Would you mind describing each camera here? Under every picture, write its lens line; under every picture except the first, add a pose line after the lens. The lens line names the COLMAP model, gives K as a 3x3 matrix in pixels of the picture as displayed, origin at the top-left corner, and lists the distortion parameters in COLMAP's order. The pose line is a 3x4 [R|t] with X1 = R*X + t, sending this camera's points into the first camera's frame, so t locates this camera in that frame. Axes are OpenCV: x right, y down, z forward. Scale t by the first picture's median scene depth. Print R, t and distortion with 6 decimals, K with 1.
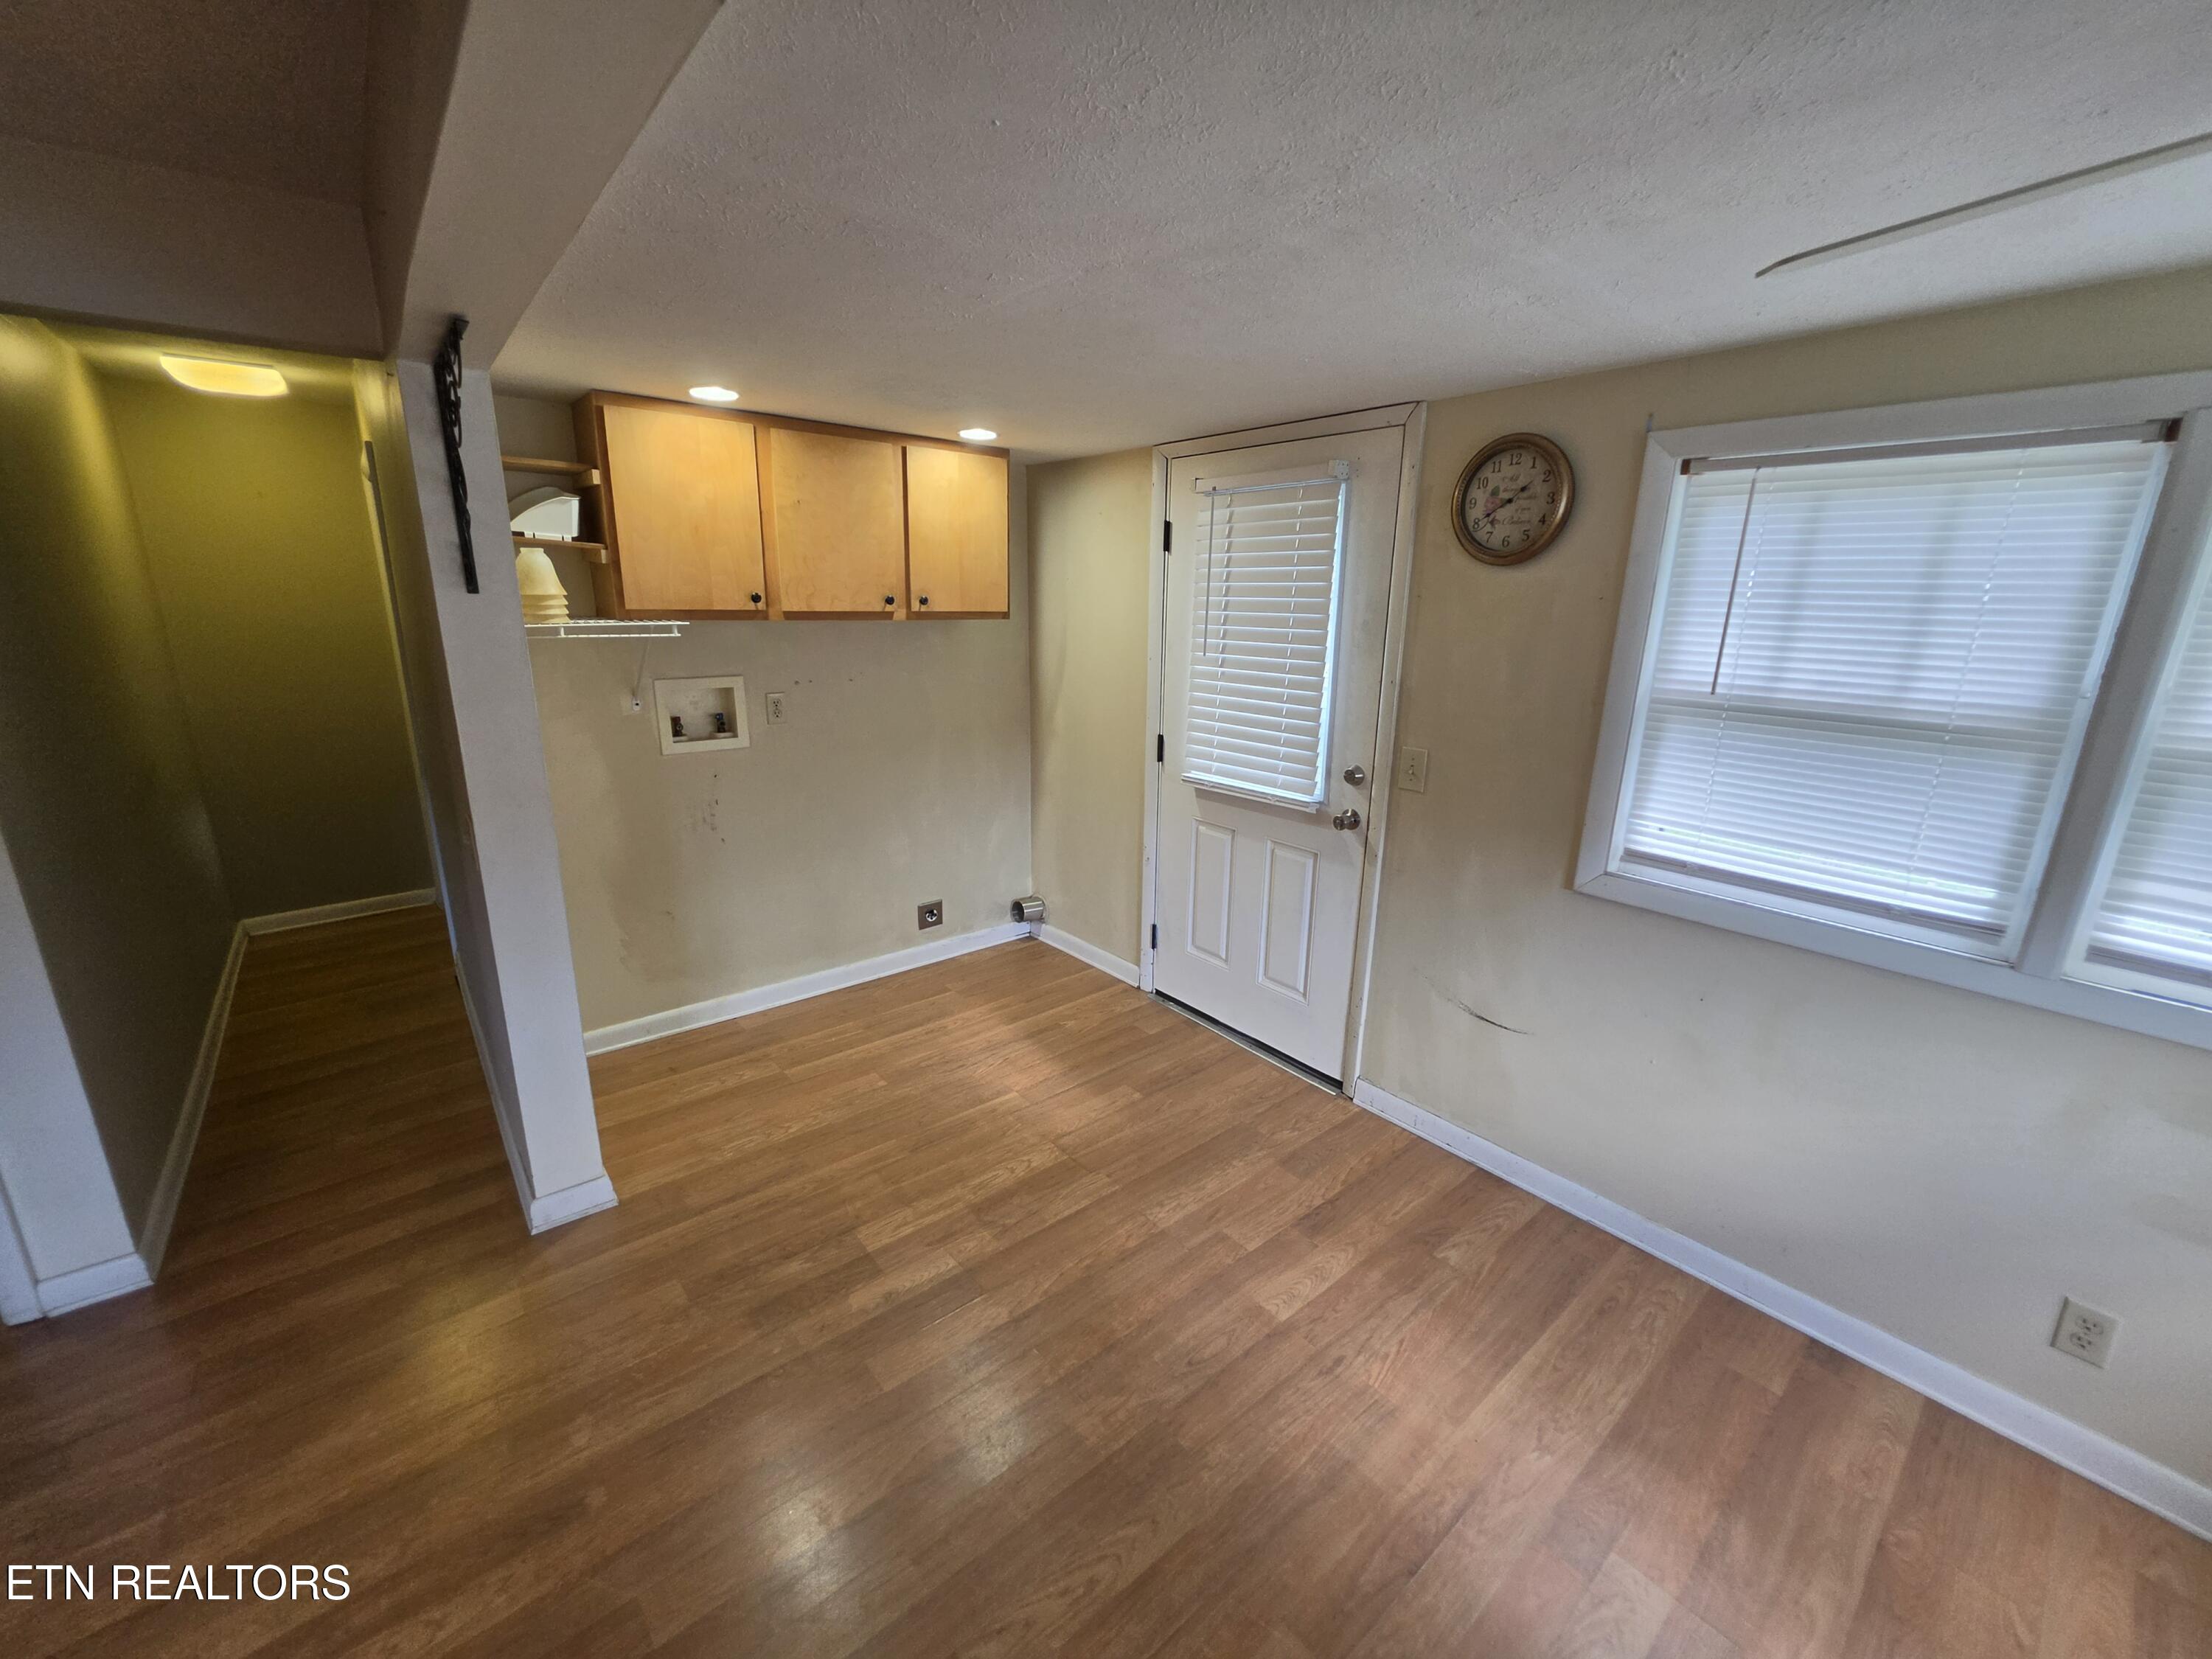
lens RADIAL K [[888.6, 0, 1100.5], [0, 888.6, 835.2], [0, 0, 1]] dist [-0.006610, 0.002199]
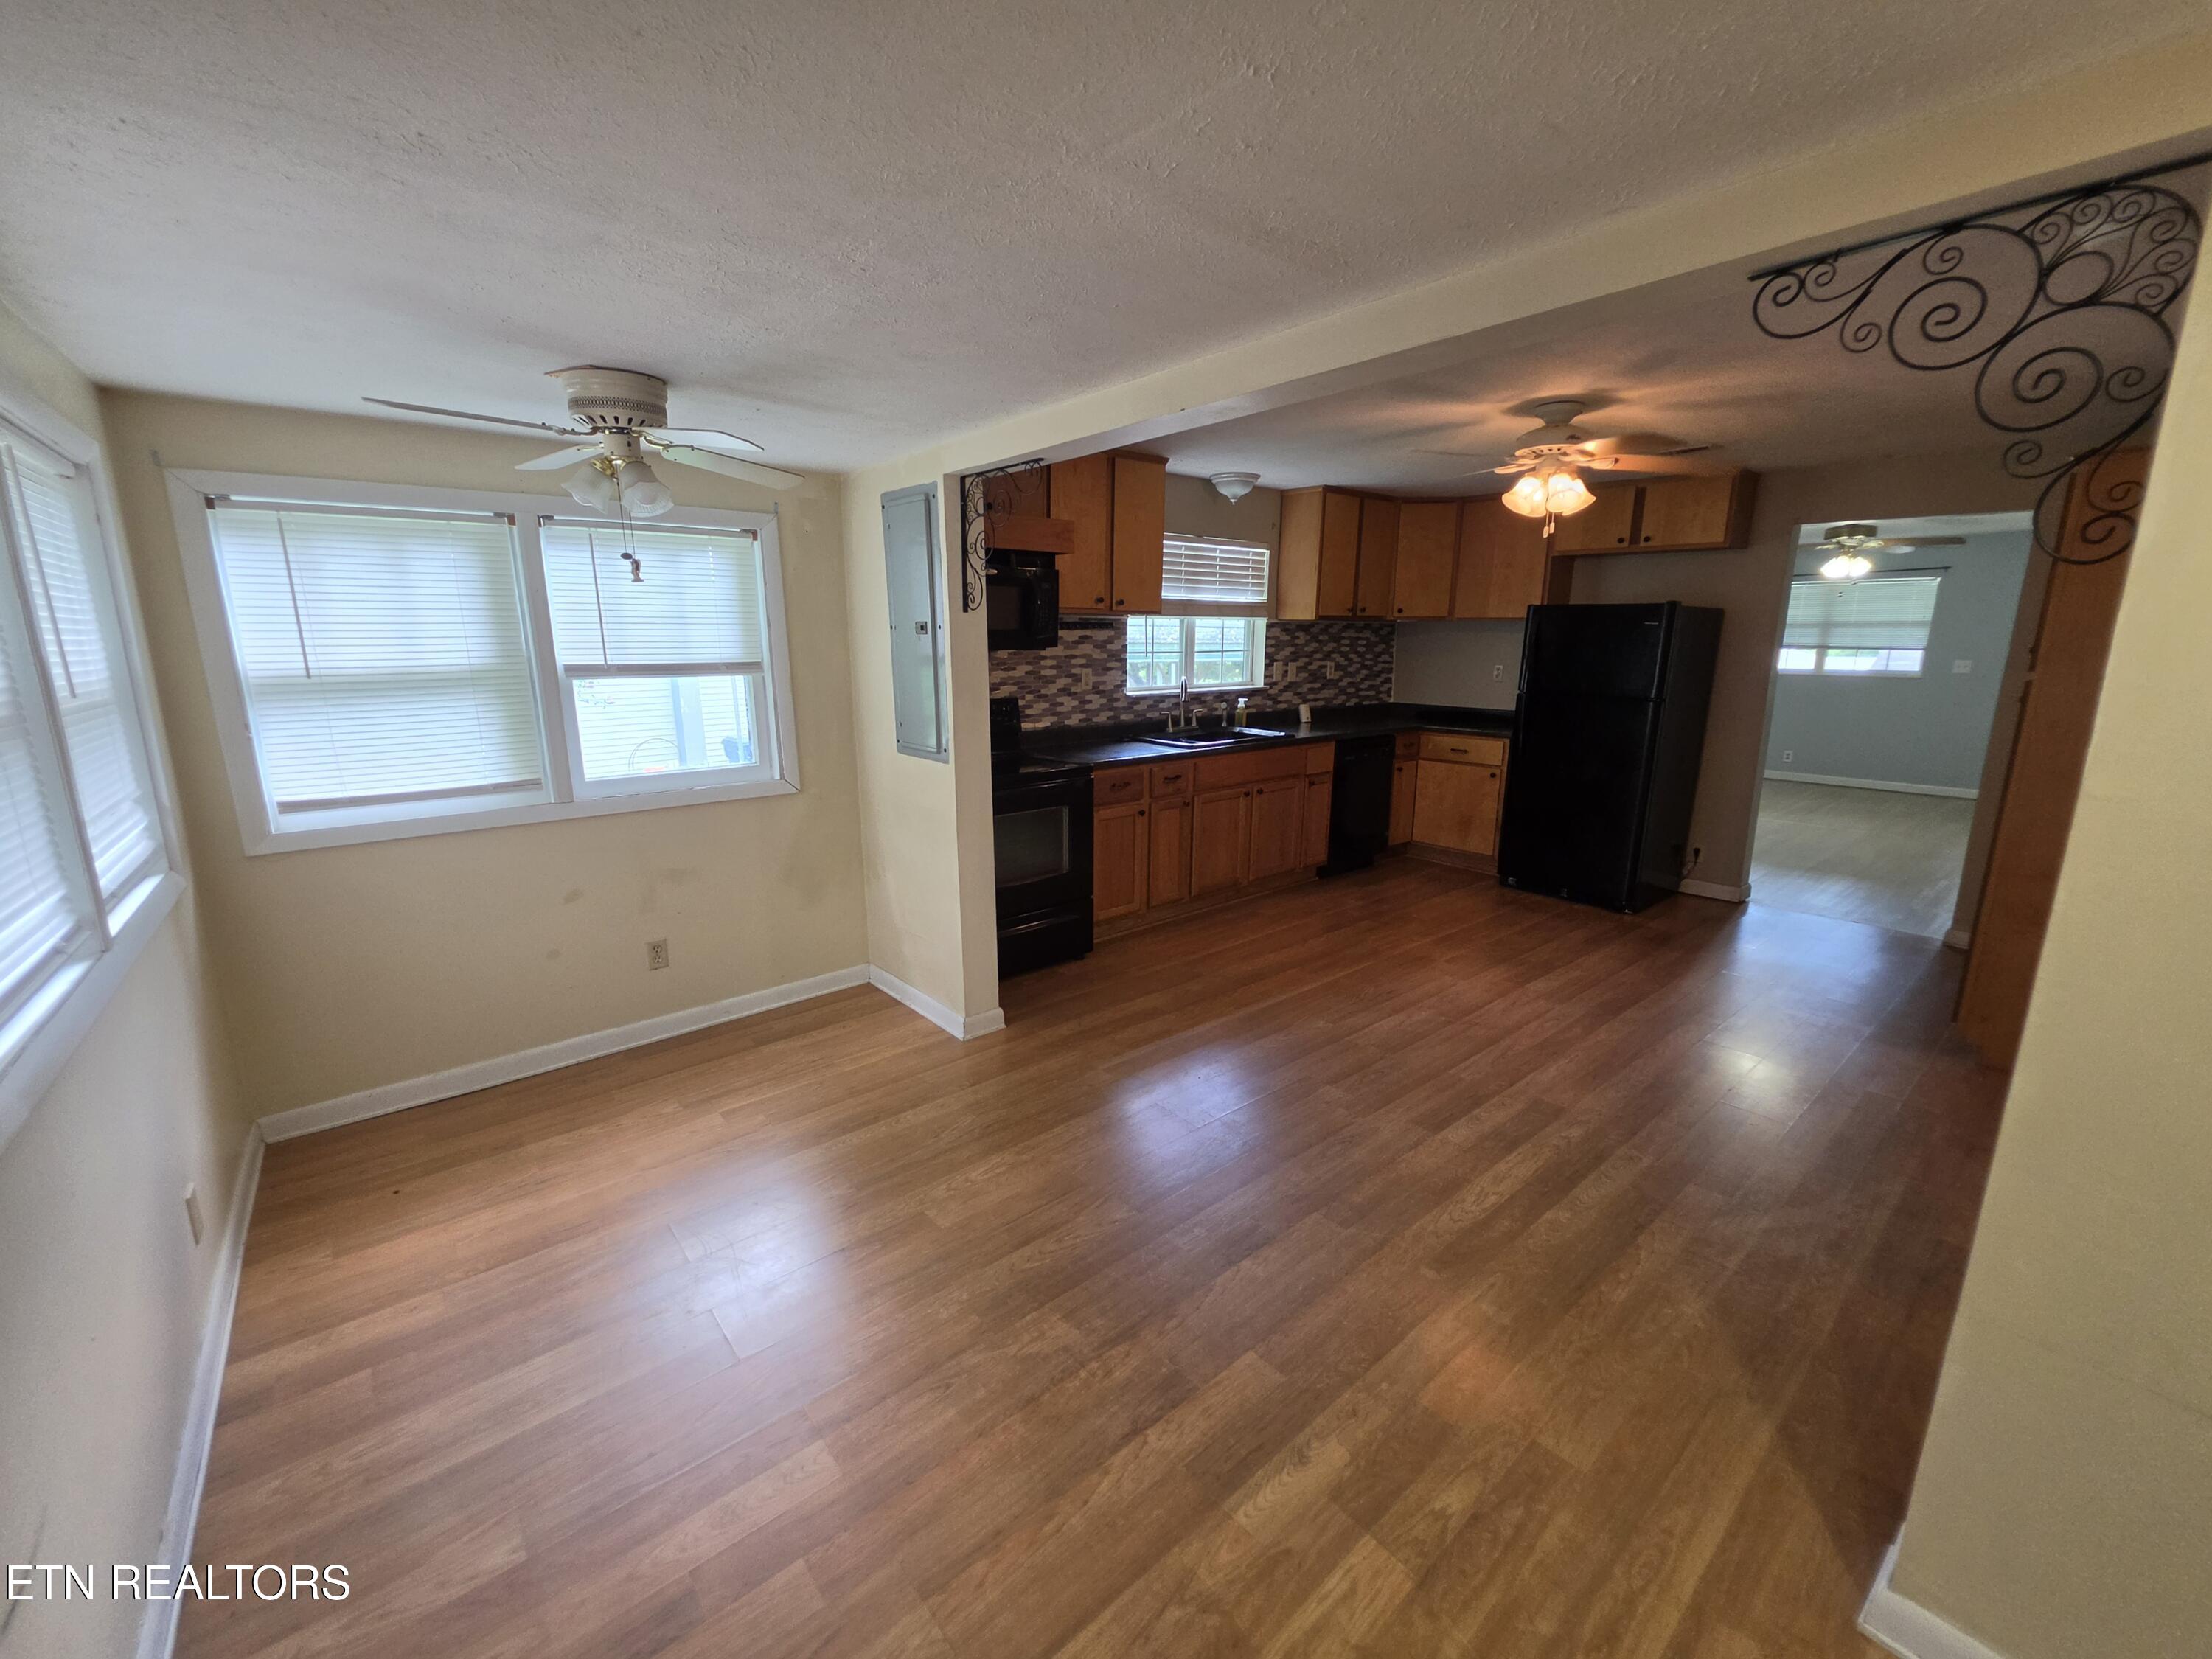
lens RADIAL K [[888.6, 0, 1094.8], [0, 888.6, 833.9], [0, 0, 1]] dist [-0.006610, 0.002199]
pose [[-0.999884, -0.014834, 0.003412, -0.042055], [-0.011584, 0.887000, 0.461624, -0.306124], [-0.009874, 0.461531, -0.887069, 1.286510]]
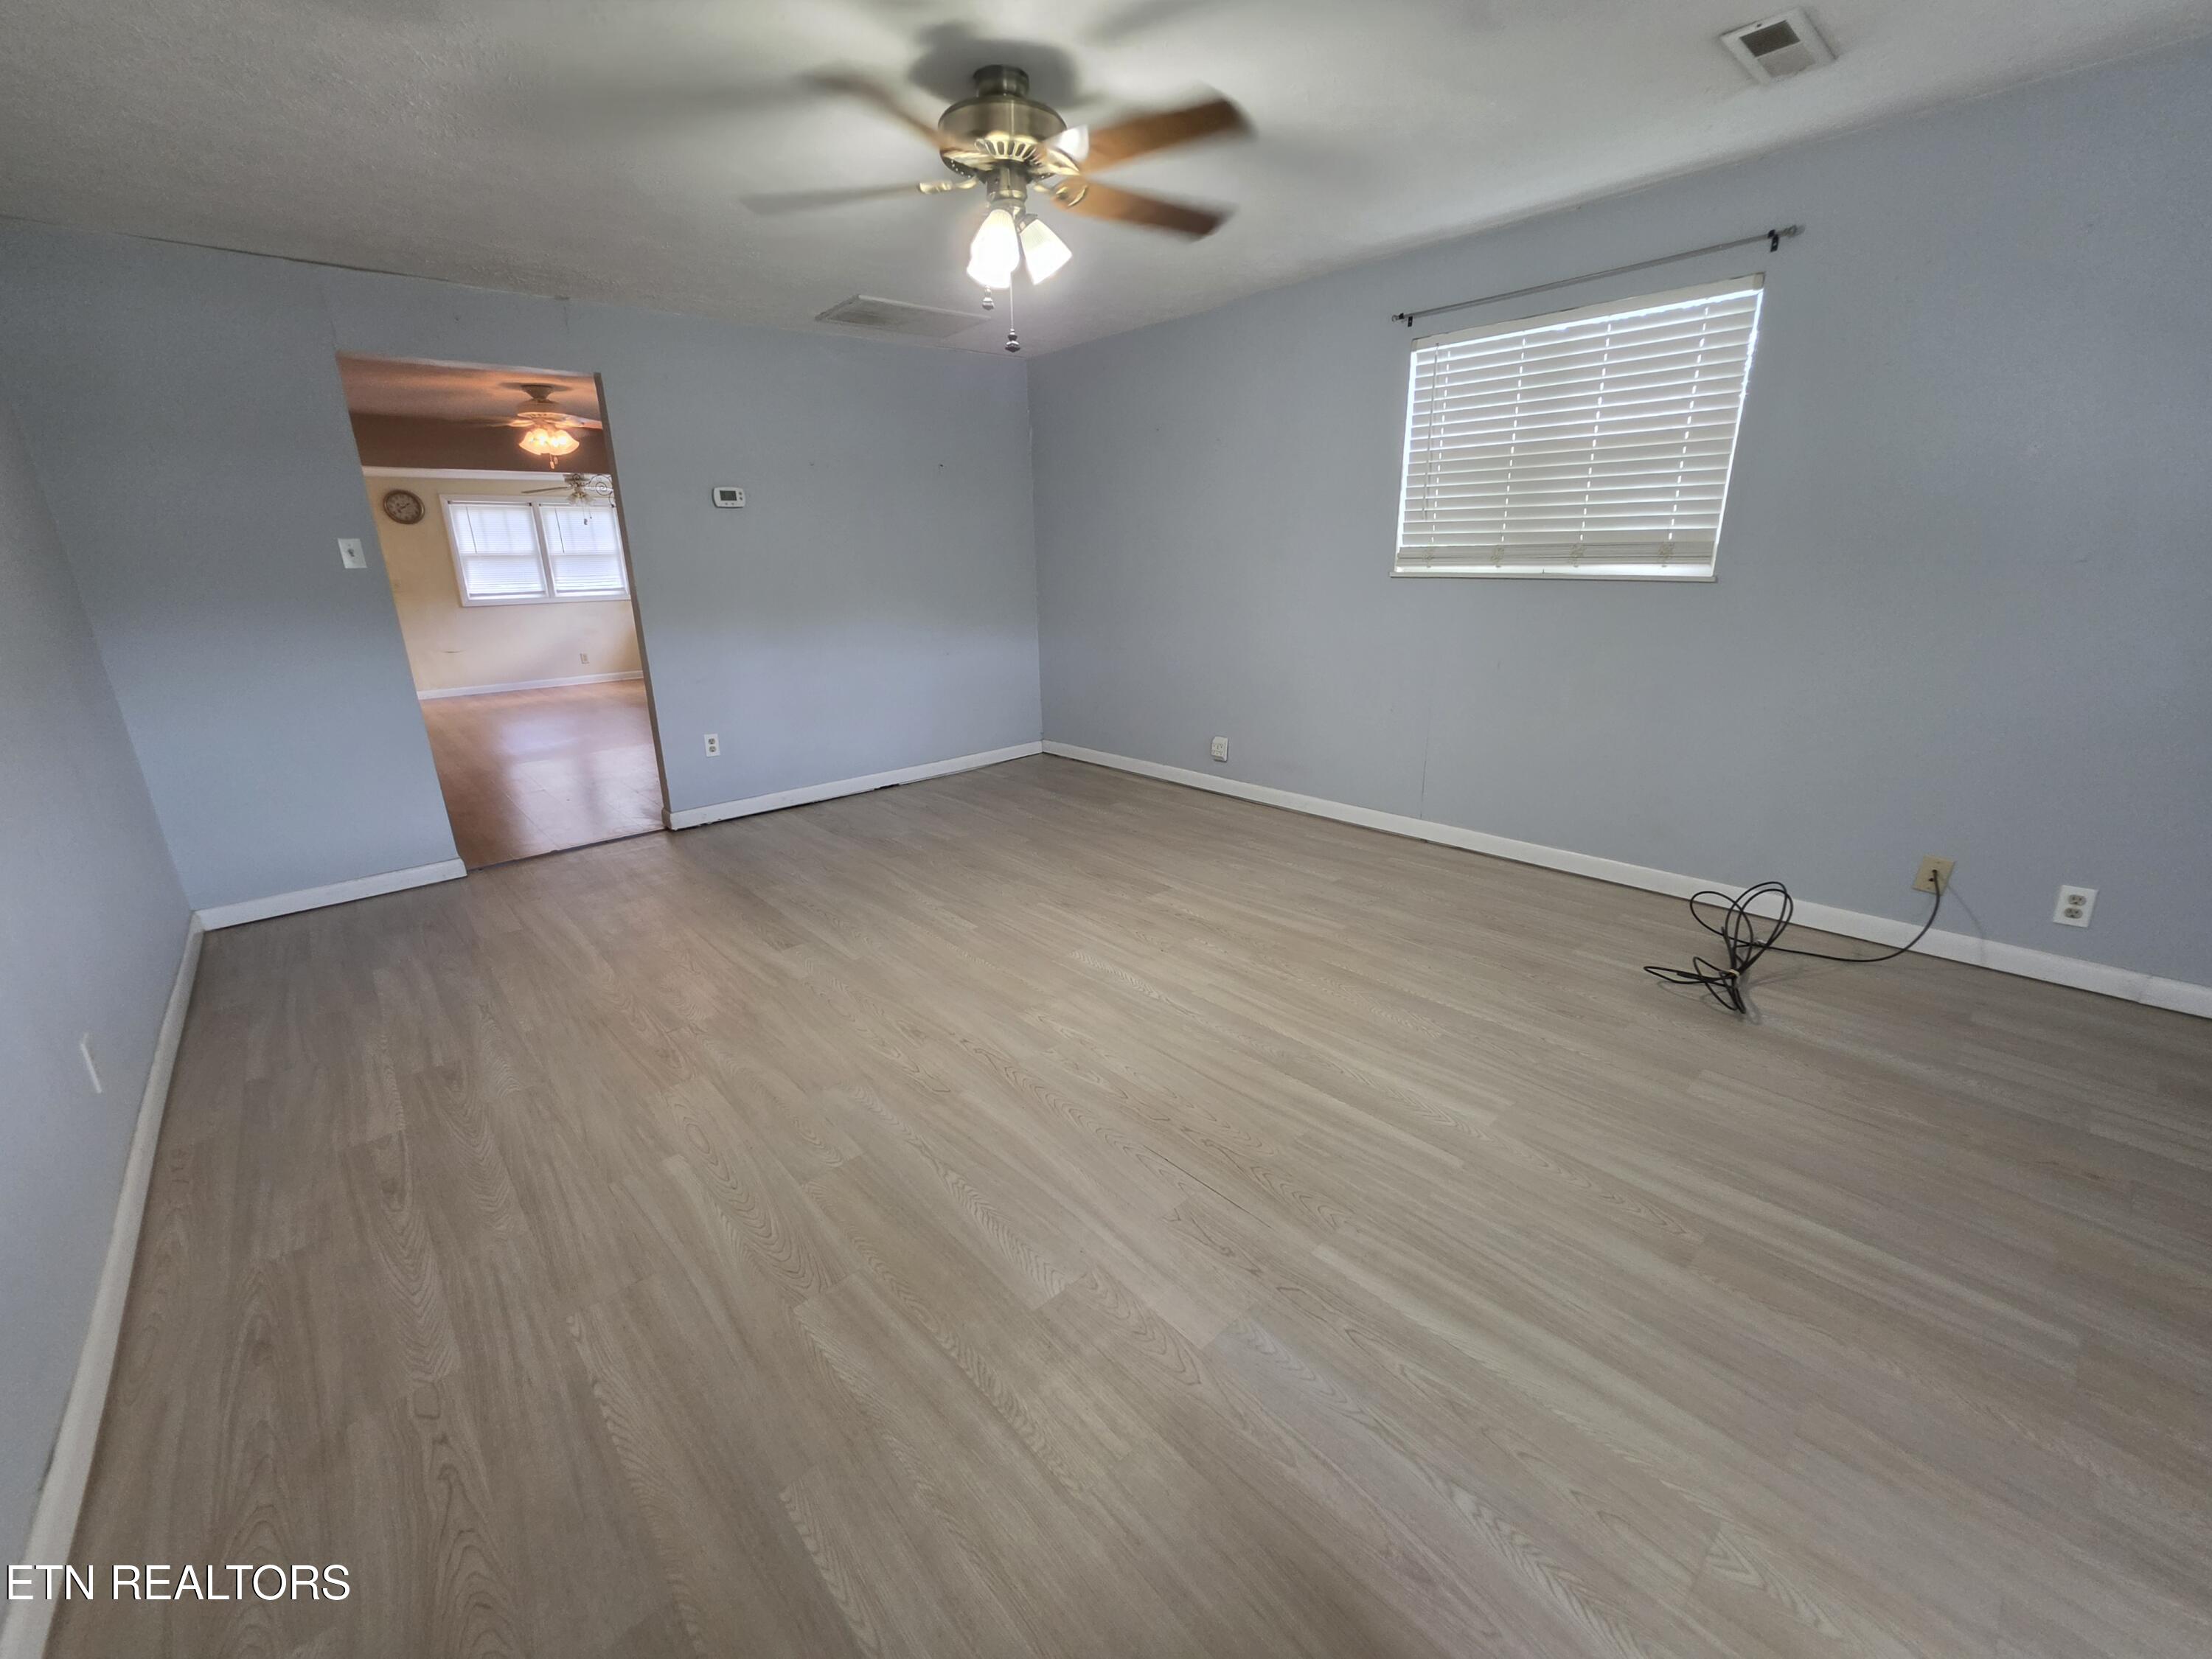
lens RADIAL K [[888.6, 0, 1097.0], [0, 888.6, 836.1], [0, 0, 1]] dist [-0.006610, 0.002199]
pose [[-0.038445, -0.315013, 0.948308, -3.579937], [0.278641, 0.907989, 0.312915, 0.532063], [-0.959626, 0.276268, 0.052868, -1.621519]]
